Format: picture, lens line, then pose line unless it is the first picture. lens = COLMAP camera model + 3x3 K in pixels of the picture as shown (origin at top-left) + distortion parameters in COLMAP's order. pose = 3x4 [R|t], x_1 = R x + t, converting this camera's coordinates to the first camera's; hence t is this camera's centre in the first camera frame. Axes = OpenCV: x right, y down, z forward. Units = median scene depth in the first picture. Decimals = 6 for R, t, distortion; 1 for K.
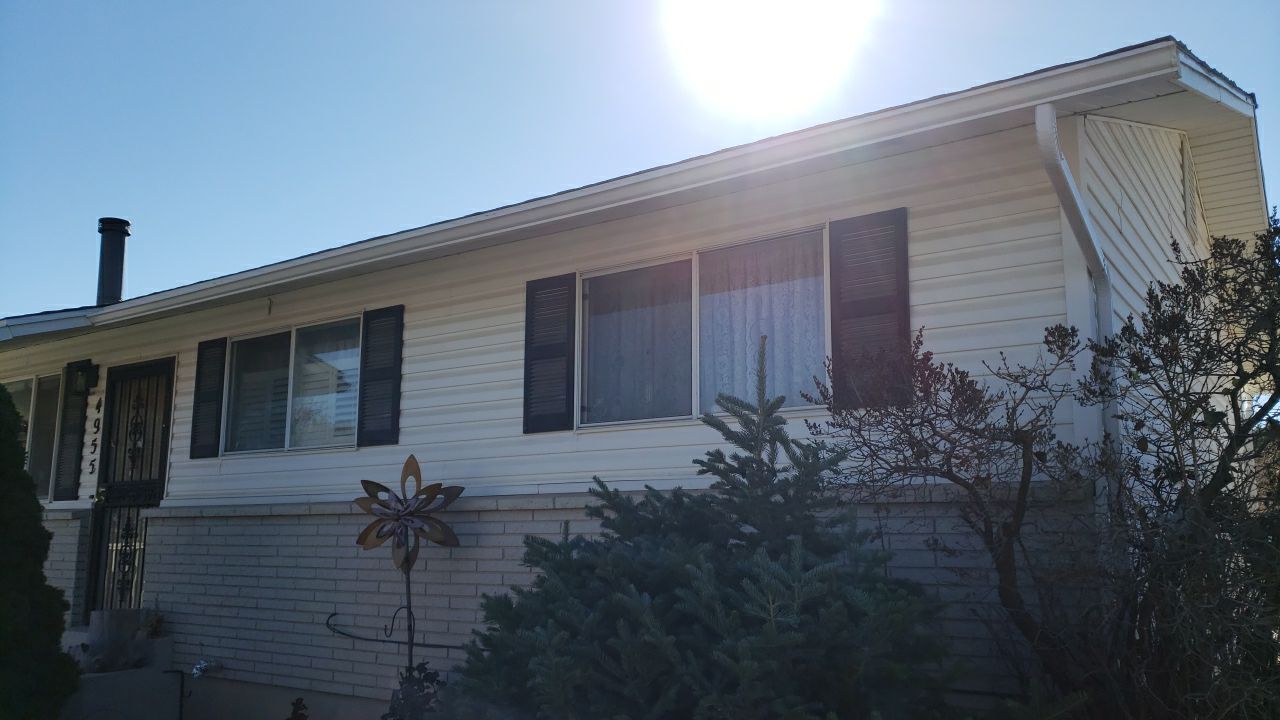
lens RADIAL K [[997.5, 0, 638.2], [0, 997.5, 392.9], [0, 0, 1]] dist [0.109198, -0.179204]
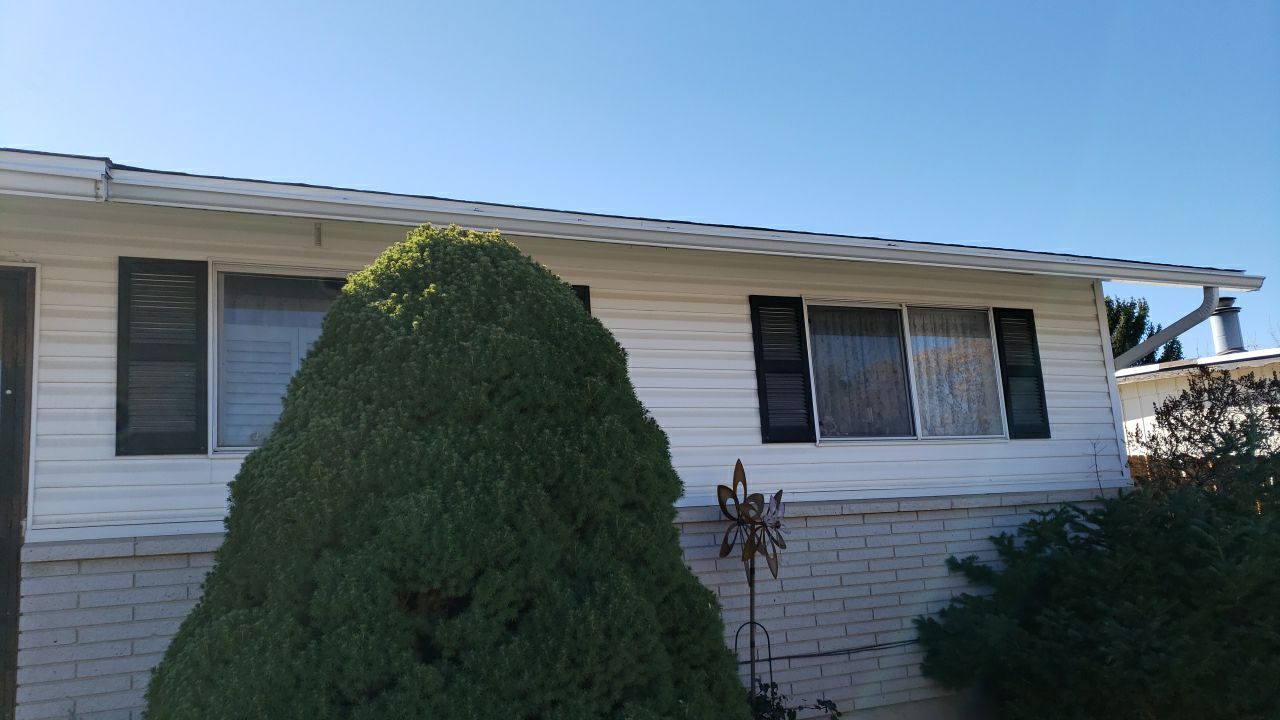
lens RADIAL K [[861.0, 0, 640.6], [0, 861.0, 444.6], [0, 0, 1]] dist [0.026981, -0.000803]
pose [[0.534879, 0.067147, 0.842257, -0.943046], [-0.048475, 0.997634, -0.048750, 0.093253], [-0.843537, -0.014753, 0.536868, 0.657198]]
